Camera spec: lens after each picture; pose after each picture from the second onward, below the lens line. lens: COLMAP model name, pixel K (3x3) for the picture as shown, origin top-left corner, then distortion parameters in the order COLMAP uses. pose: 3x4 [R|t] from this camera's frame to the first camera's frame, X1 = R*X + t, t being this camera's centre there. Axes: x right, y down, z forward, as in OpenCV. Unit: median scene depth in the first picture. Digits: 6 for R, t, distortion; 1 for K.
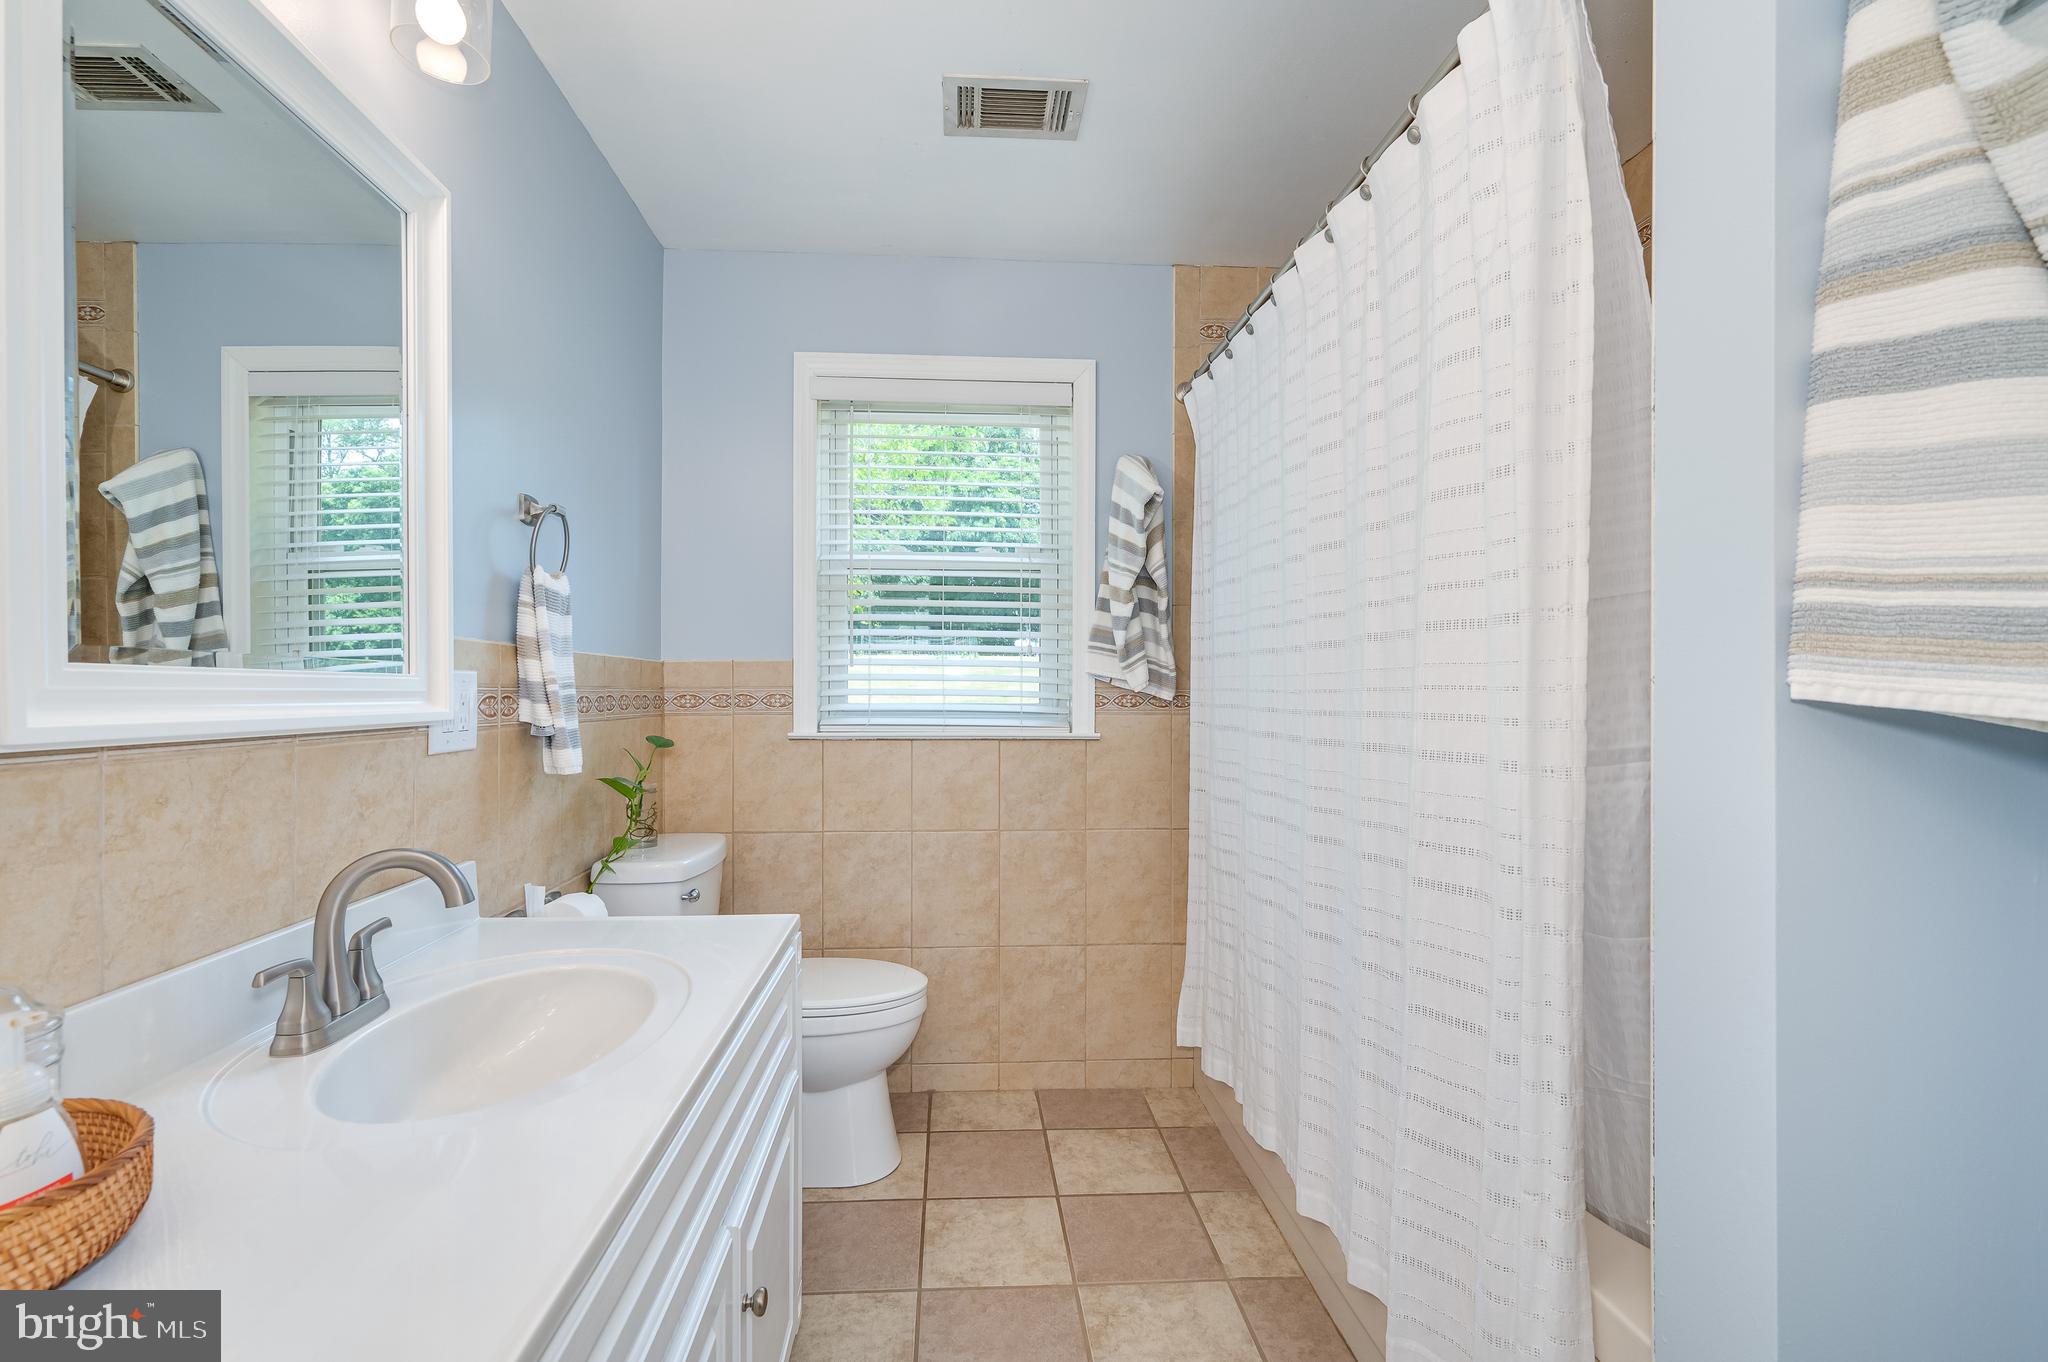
lens RADIAL K [[898.4, 0, 1020.3], [0, 898.4, 693.7], [0, 0, 1]] dist [-0.018287, 0.000332]
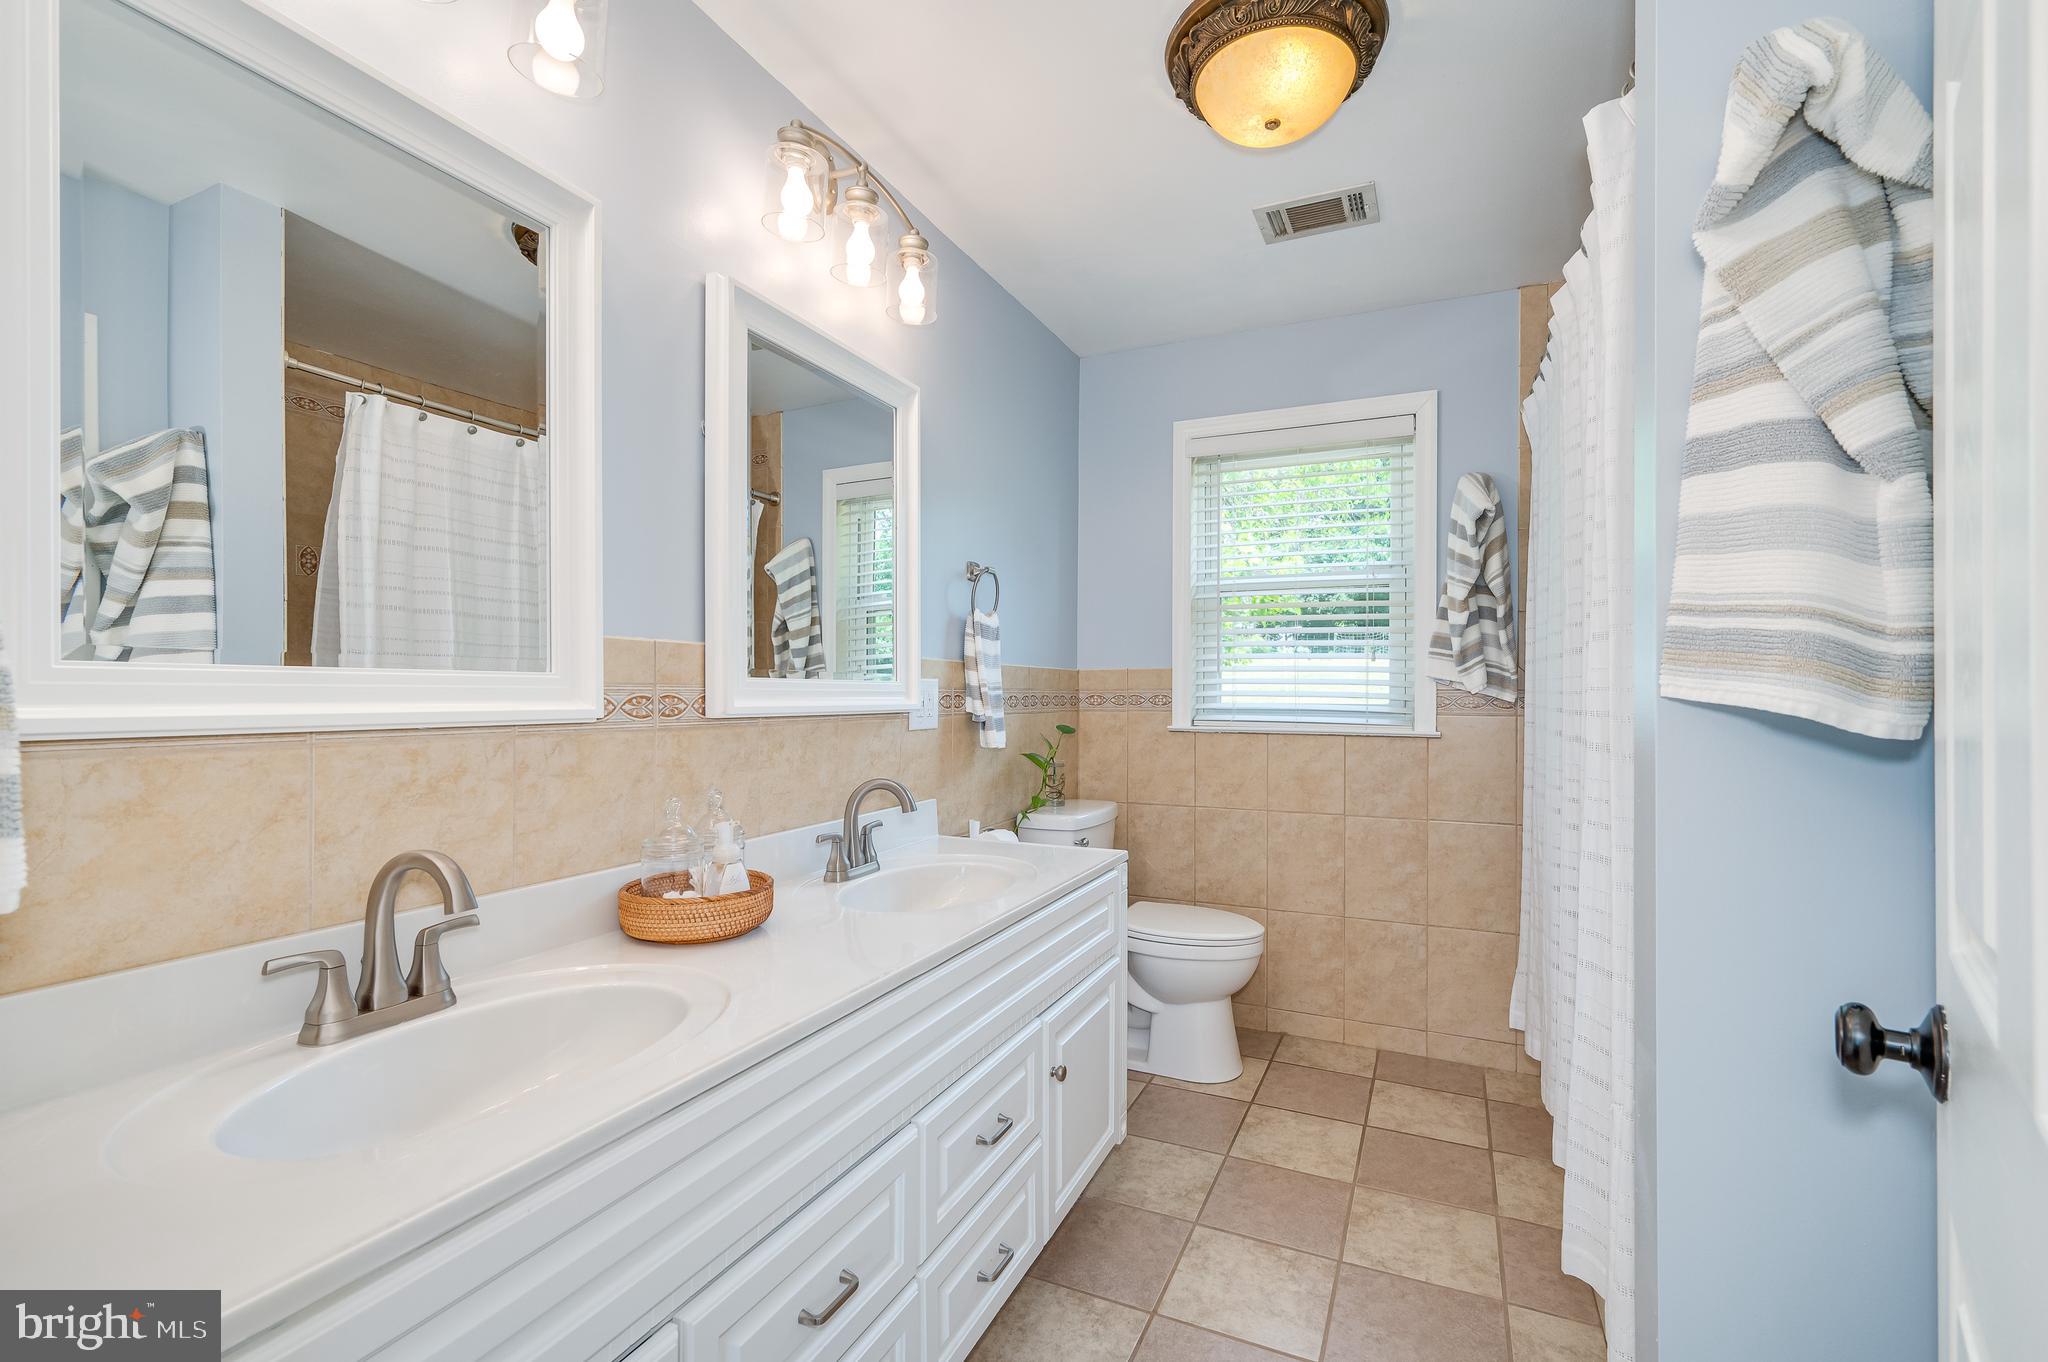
lens RADIAL K [[867.0, 0, 1029.1], [0, 867.0, 691.1], [0, 0, 1]] dist [-0.057864, -0.000095]
pose [[0.871630, 0.001030, -0.490164, 0.166837], [-0.003743, 0.999983, -0.004555, 0.001375], [0.490151, 0.005805, 0.871618, -0.151677]]
